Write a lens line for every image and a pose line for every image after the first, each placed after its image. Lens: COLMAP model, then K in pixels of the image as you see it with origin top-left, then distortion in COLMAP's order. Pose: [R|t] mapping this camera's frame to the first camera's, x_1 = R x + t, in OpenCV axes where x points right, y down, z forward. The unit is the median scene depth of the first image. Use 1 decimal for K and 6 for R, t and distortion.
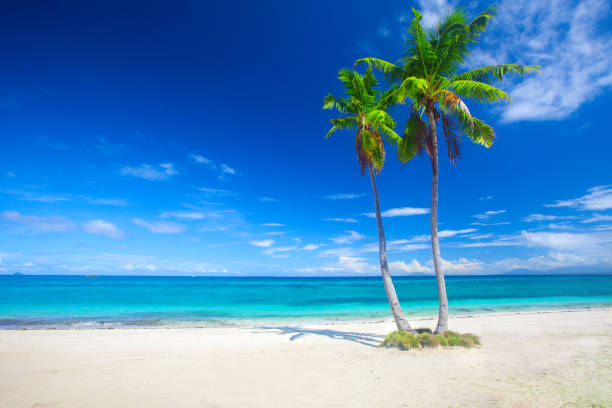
lens RADIAL K [[309.1, 0, 322.2], [0, 309.1, 203.5], [0, 0, 1]] dist [-0.025042, 0.002888]
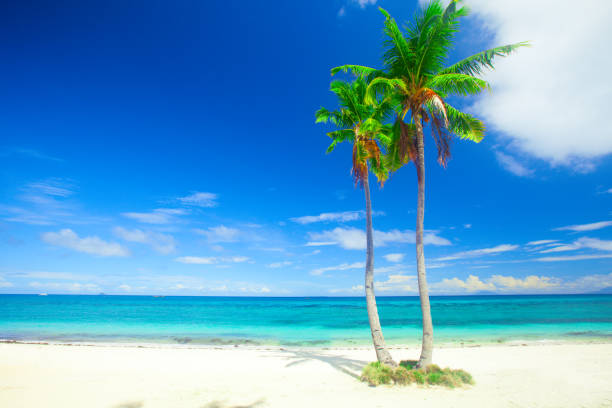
lens RADIAL K [[309.1, 0, 319.1], [0, 309.1, 199.5], [0, 0, 1]] dist [-0.025042, 0.002888]
pose [[0.979688, -0.059199, -0.191589, 0.195547], [0.045138, 0.996013, -0.076948, 0.010864], [0.195381, 0.066737, 0.978454, 0.060170]]
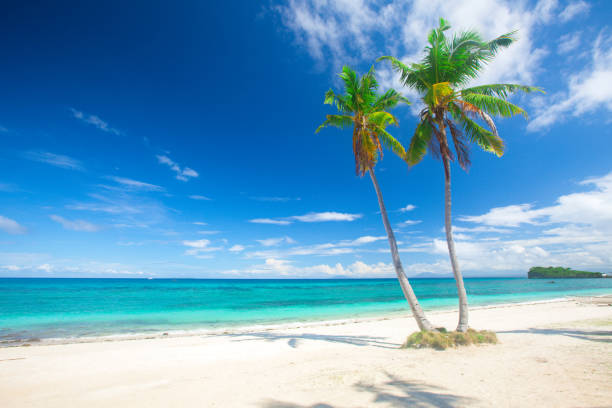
lens RADIAL K [[309.1, 0, 316.3], [0, 309.1, 206.8], [0, 0, 1]] dist [-0.025042, 0.002888]
pose [[0.968525, 0.054197, 0.242946, -0.249065], [-0.054723, 0.998491, -0.004586, 0.021232], [-0.242828, -0.008853, 0.970029, 0.075506]]
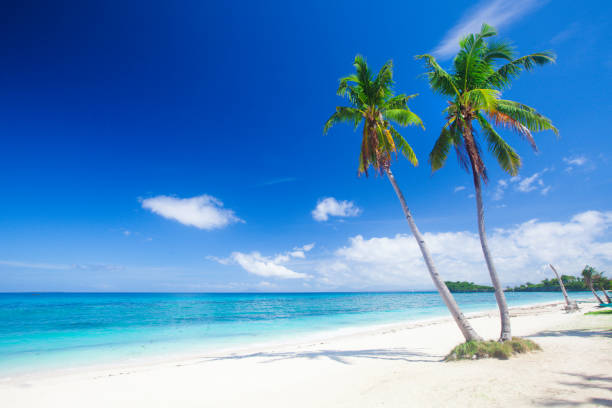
lens RADIAL K [[331.9, 0, 305.4], [0, 331.9, 208.9], [0, 0, 1]] dist [-0.030618, 0.001577]
pose [[0.862483, 0.122083, 0.491140, -0.524316], [-0.111622, 0.992458, -0.050679, 0.079351], [-0.493623, -0.011112, 0.869605, 0.257206]]
